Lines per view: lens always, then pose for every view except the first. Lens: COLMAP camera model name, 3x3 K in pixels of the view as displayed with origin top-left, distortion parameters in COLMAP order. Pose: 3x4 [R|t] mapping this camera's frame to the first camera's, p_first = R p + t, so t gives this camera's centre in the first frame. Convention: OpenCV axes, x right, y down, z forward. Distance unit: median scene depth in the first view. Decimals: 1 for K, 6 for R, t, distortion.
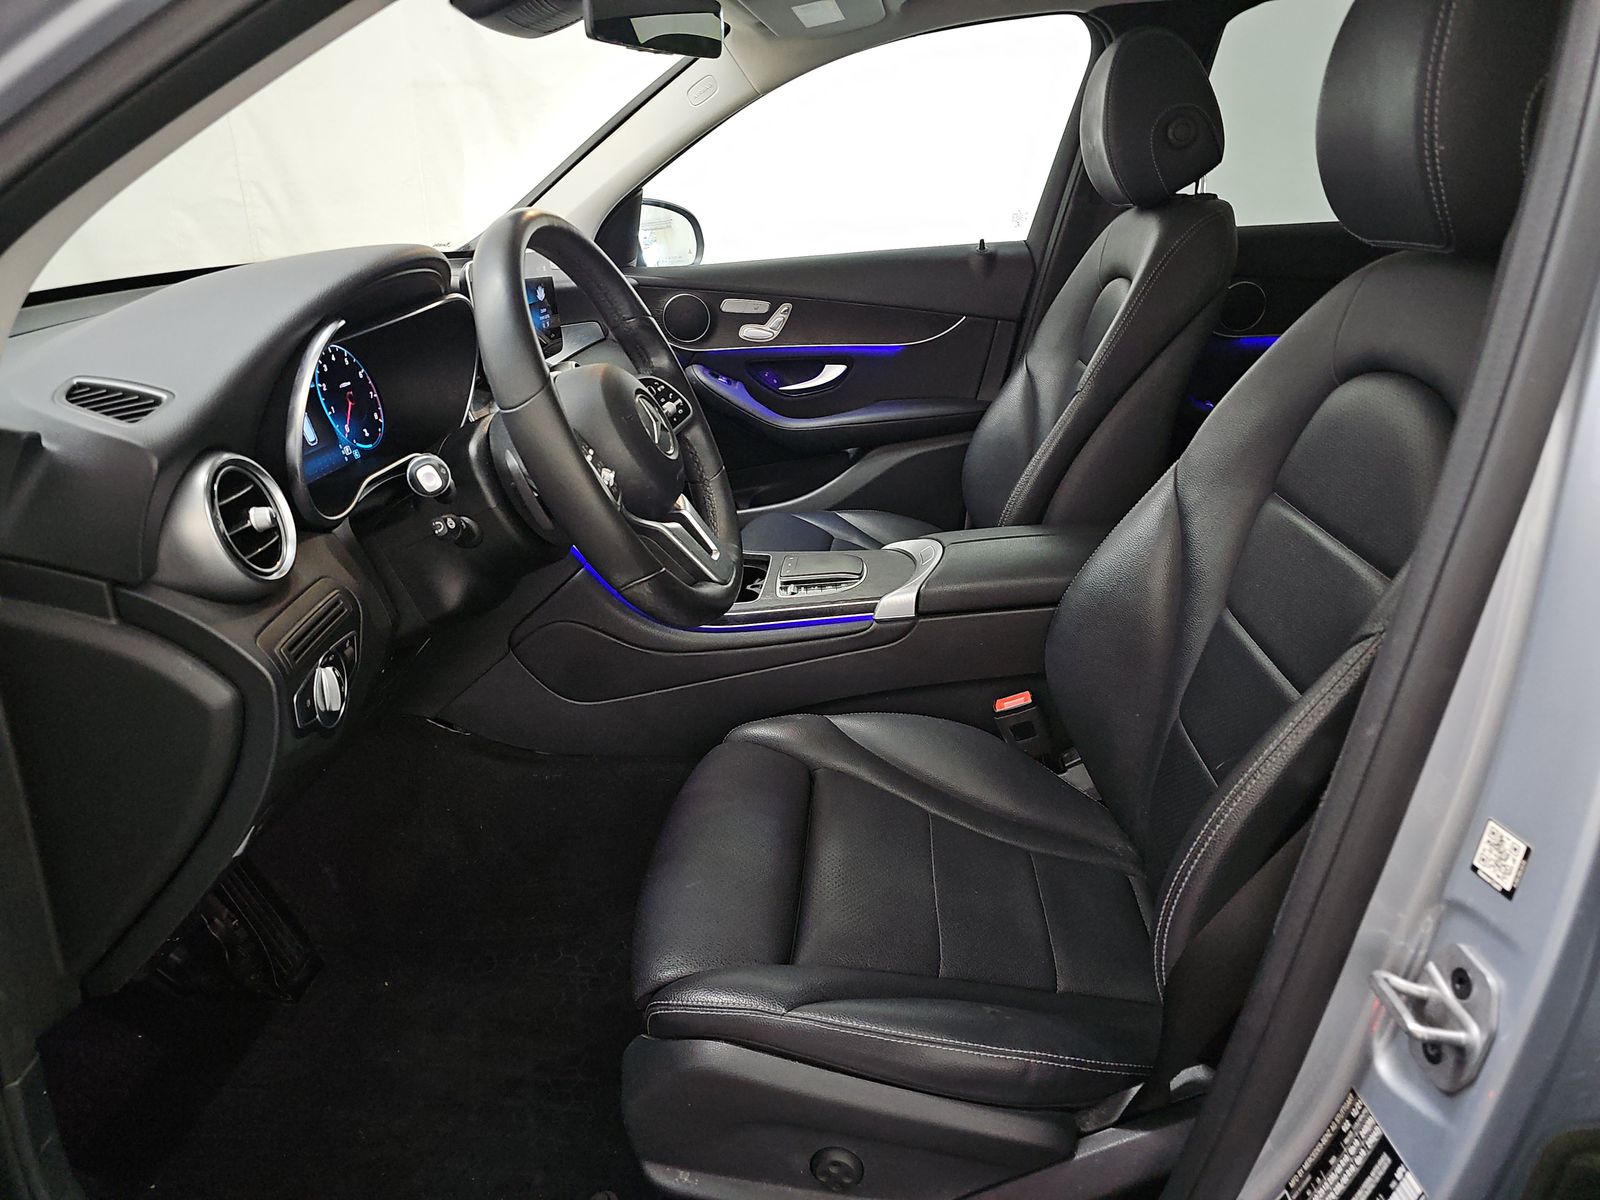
lens RADIAL K [[1081.2, 0, 808.6], [0, 1081.2, 587.6], [0, 0, 1]] dist [0.061878, -0.045648]
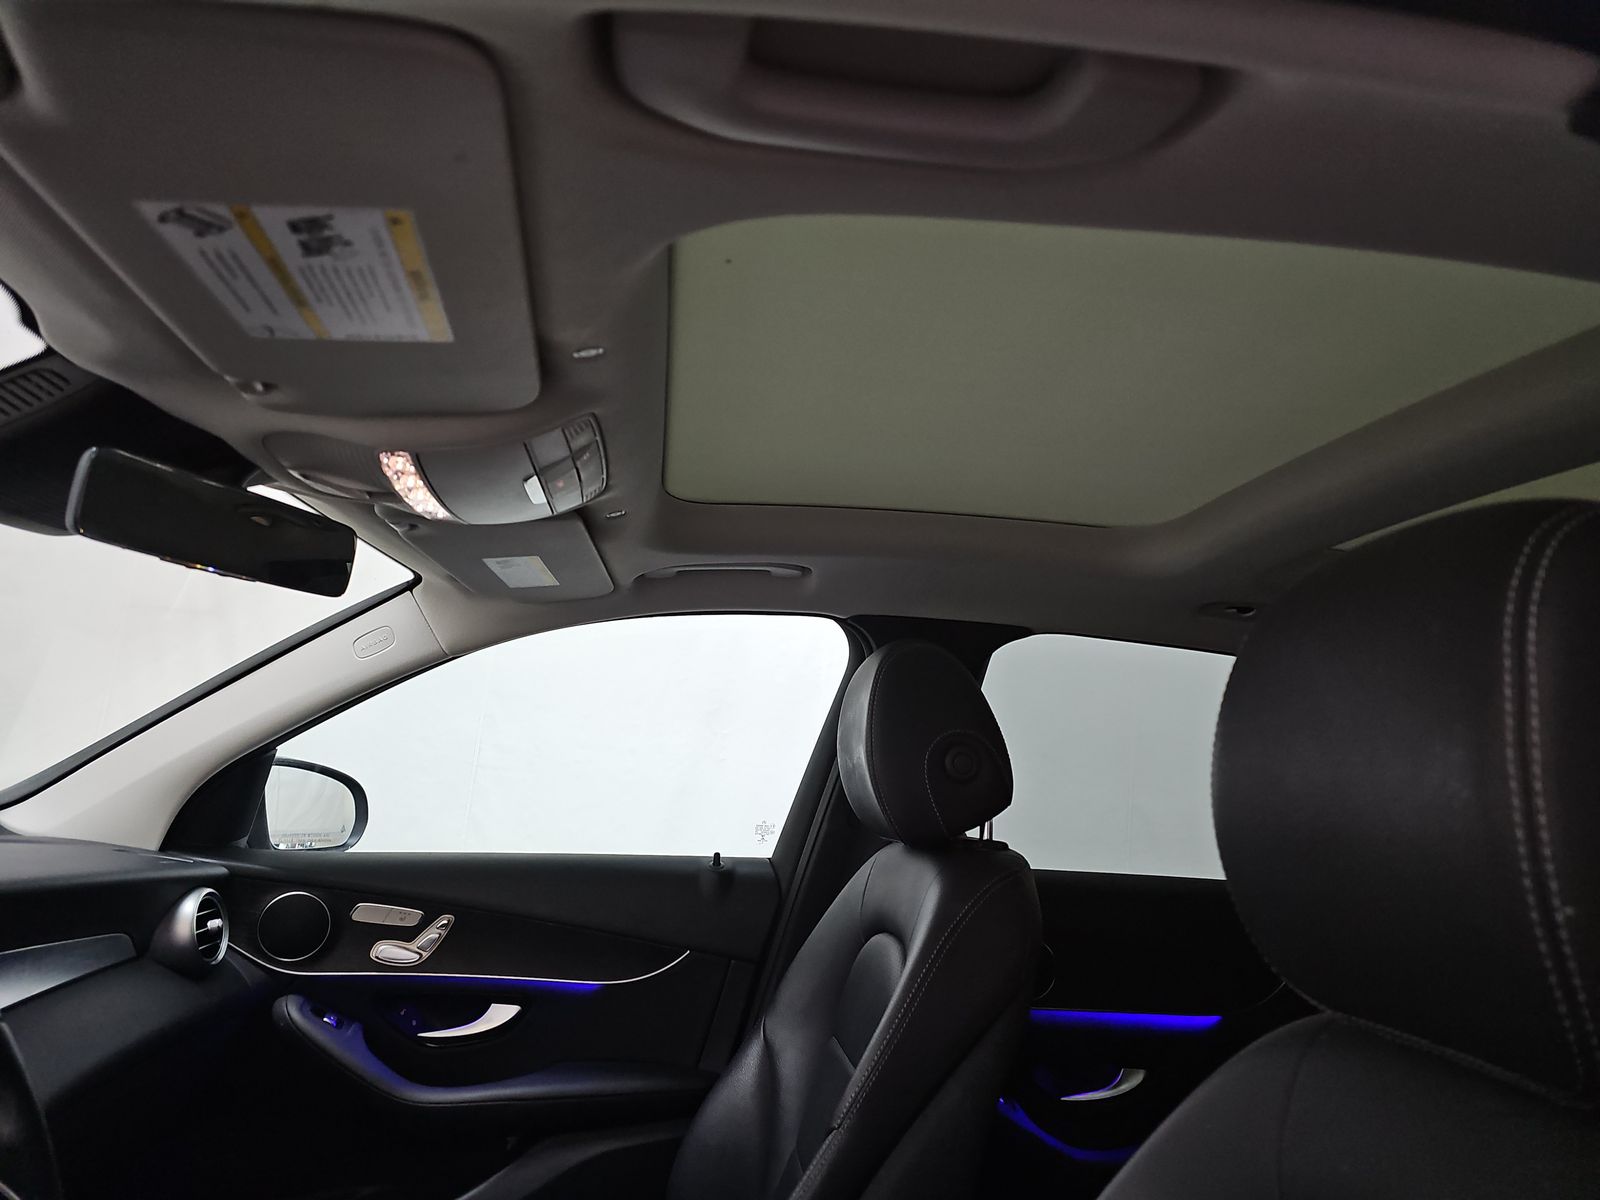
lens RADIAL K [[1081.2, 0, 808.6], [0, 1081.2, 587.6], [0, 0, 1]] dist [0.061878, -0.045648]
pose [[0.974083, 0.134764, 0.181662, 0.053478], [-0.028695, 0.870271, -0.491736, -0.099301], [-0.224364, 0.473779, 0.851583, 0.215864]]
